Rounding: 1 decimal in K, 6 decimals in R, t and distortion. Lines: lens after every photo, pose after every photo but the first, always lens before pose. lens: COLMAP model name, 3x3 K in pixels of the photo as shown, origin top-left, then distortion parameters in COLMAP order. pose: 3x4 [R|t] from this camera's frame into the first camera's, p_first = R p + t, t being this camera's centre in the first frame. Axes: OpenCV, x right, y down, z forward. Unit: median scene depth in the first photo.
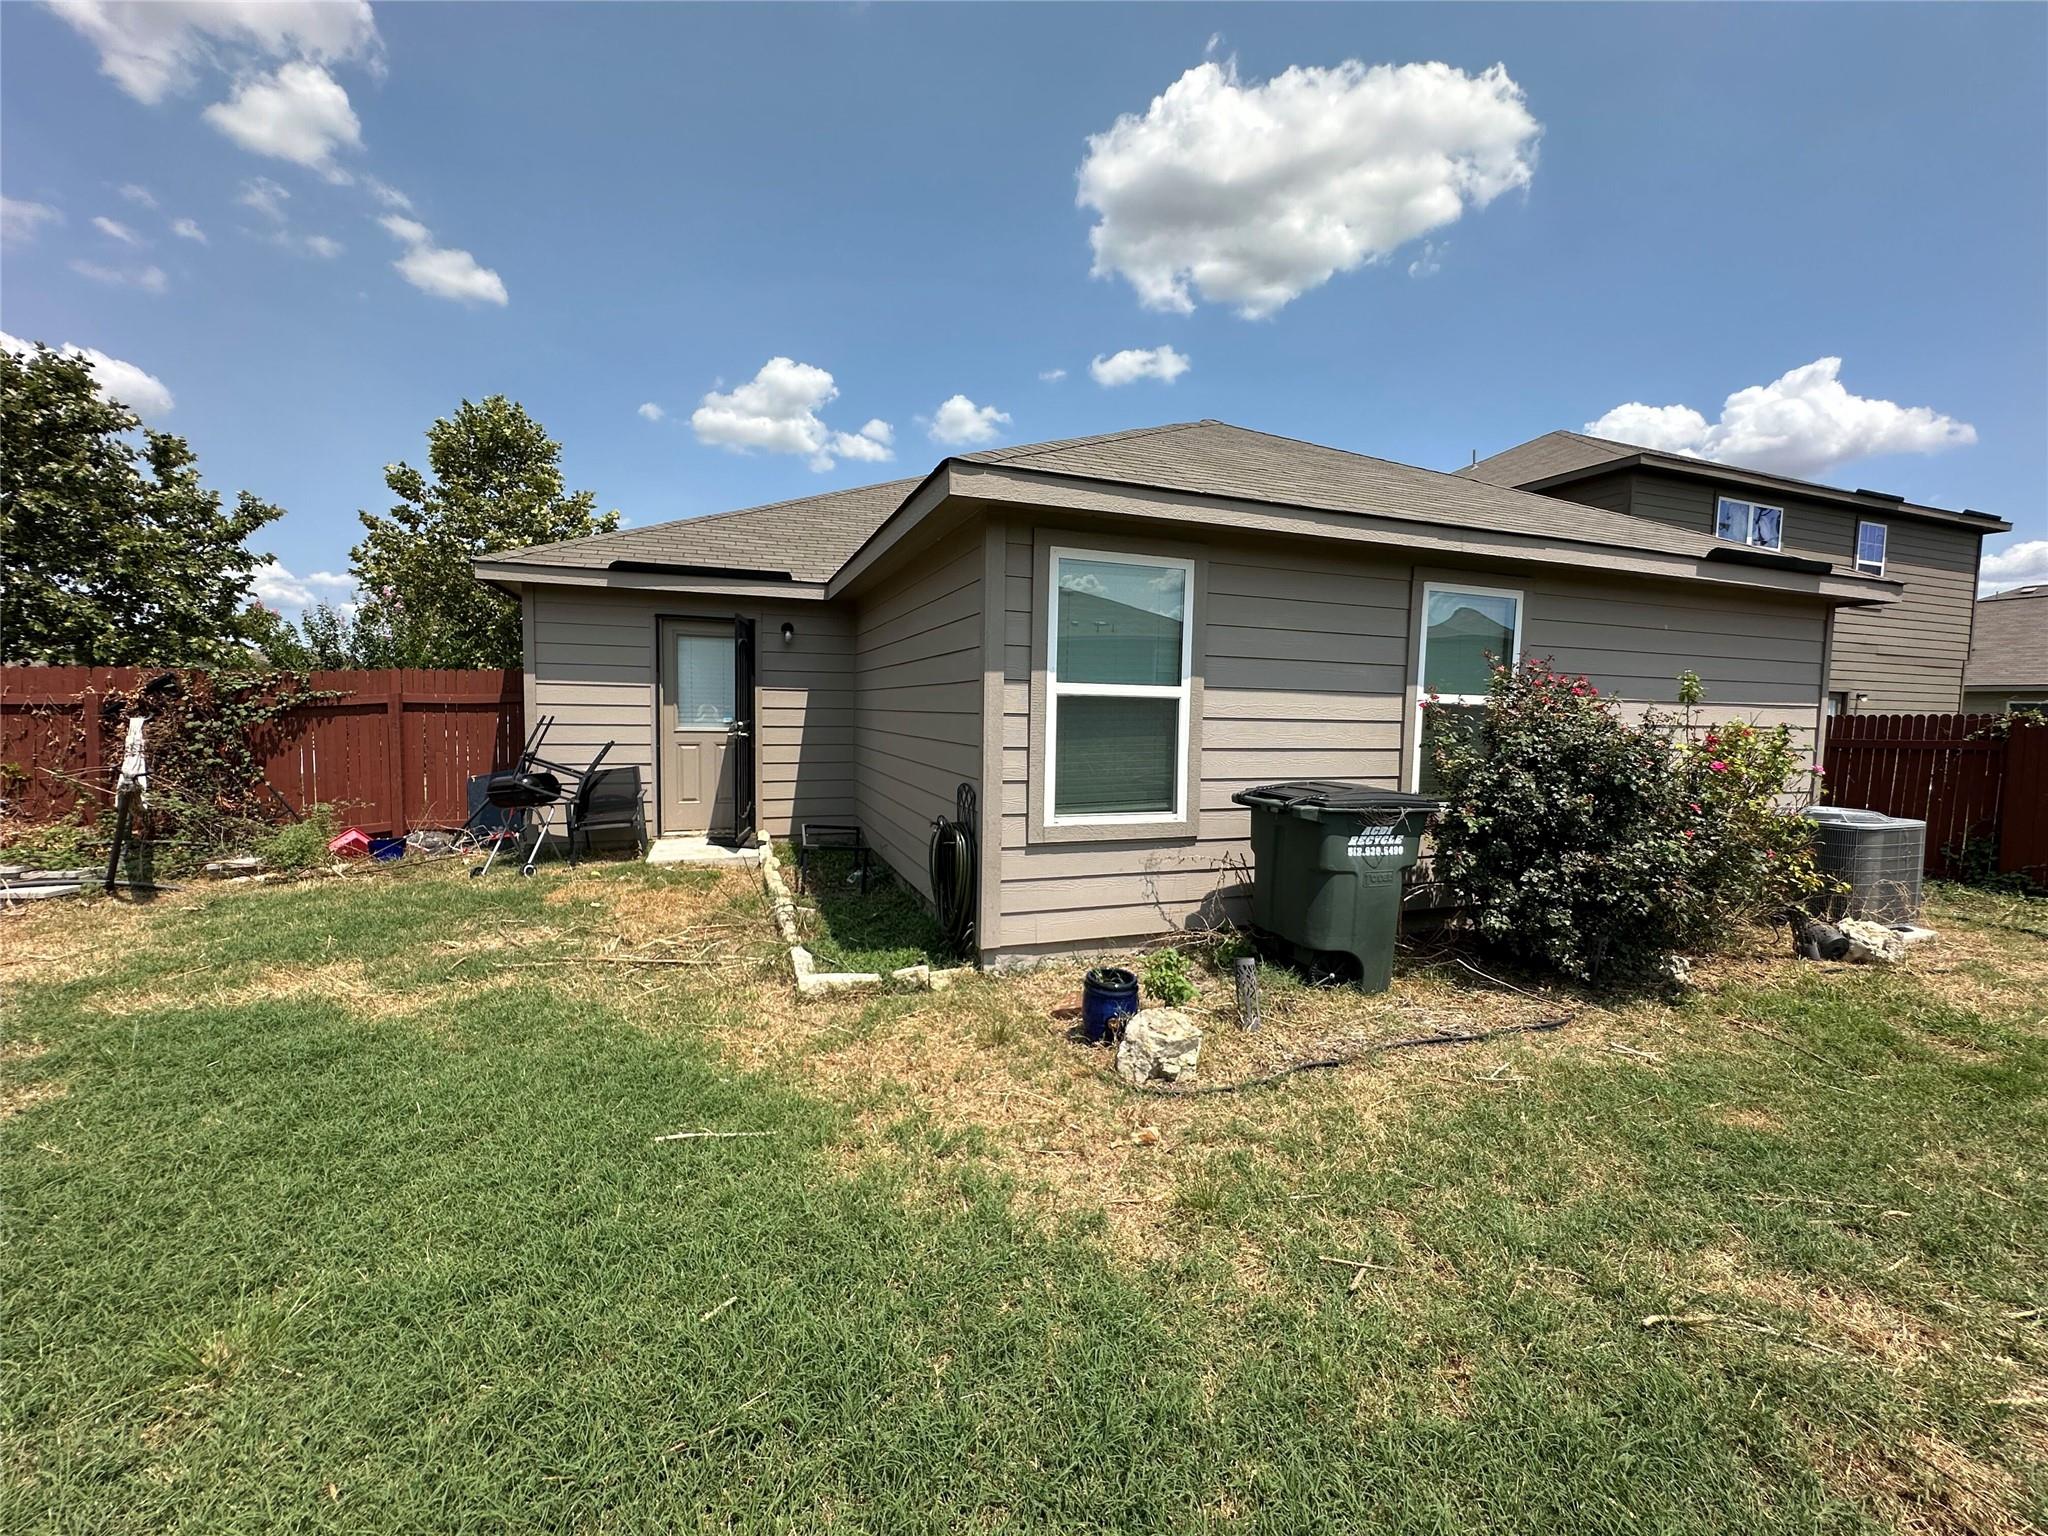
lens RADIAL K [[819.4, 0, 1020.7], [0, 819.4, 753.9], [0, 0, 1]] dist [-0.004433, 0.000294]
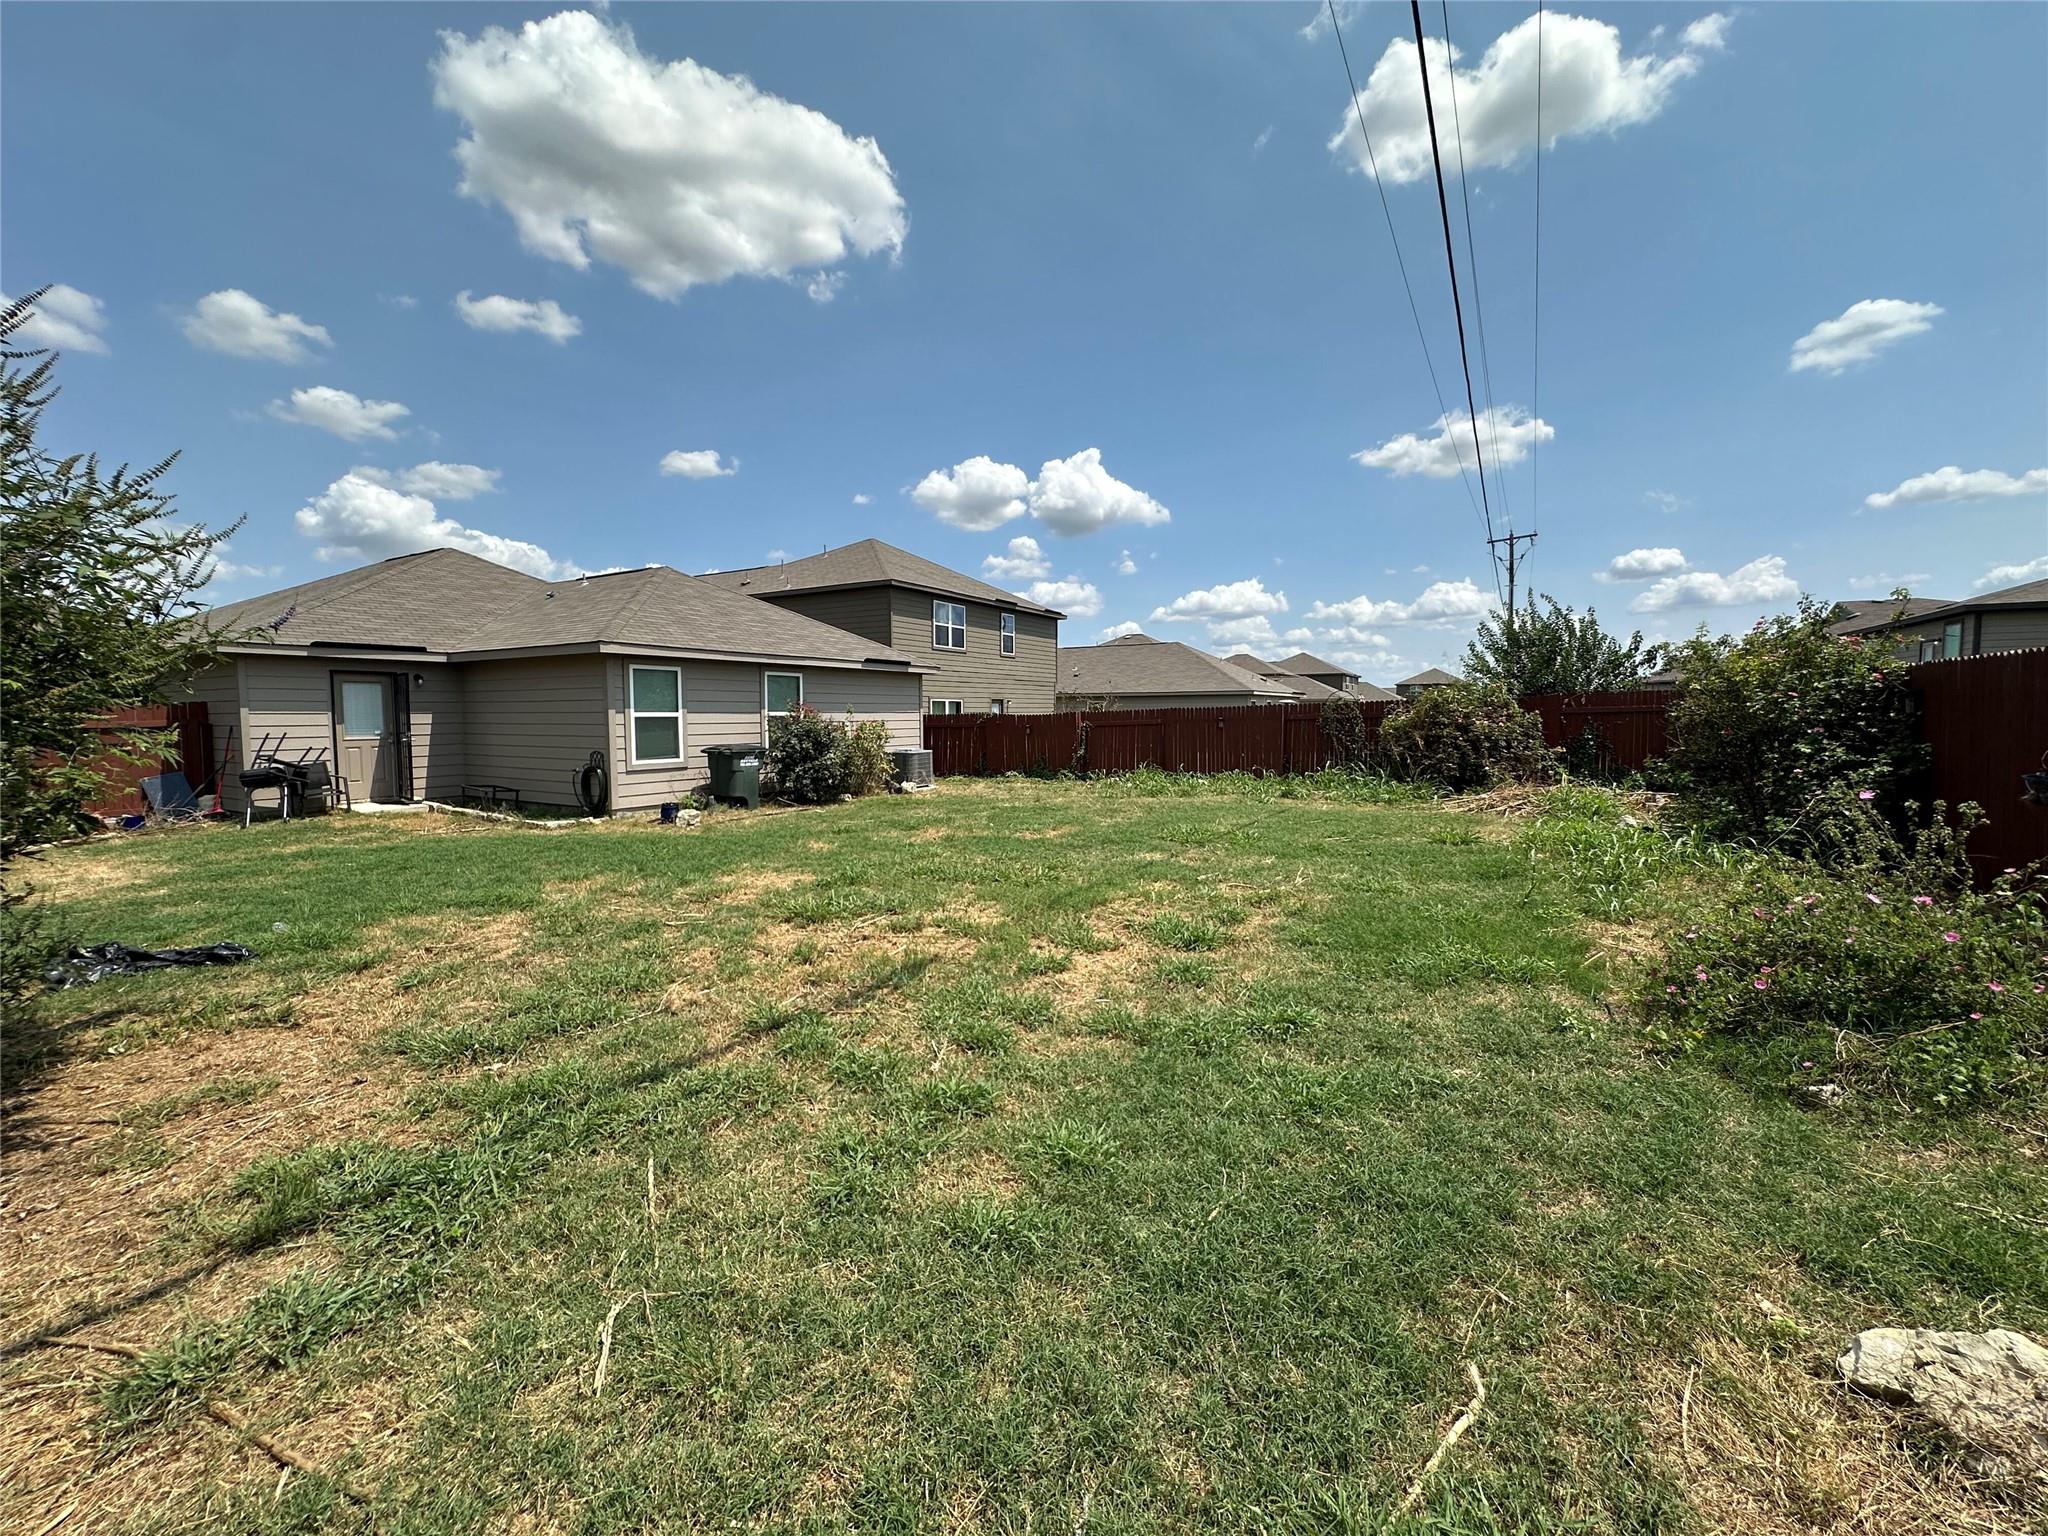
lens RADIAL K [[819.4, 0, 1017.1], [0, 819.4, 761.6], [0, 0, 1]] dist [-0.004433, 0.000294]
pose [[0.785602, -0.058034, 0.616005, -0.392149], [0.051060, 0.998276, 0.028931, 0.038880], [-0.616622, 0.008725, 0.787211, -1.187375]]
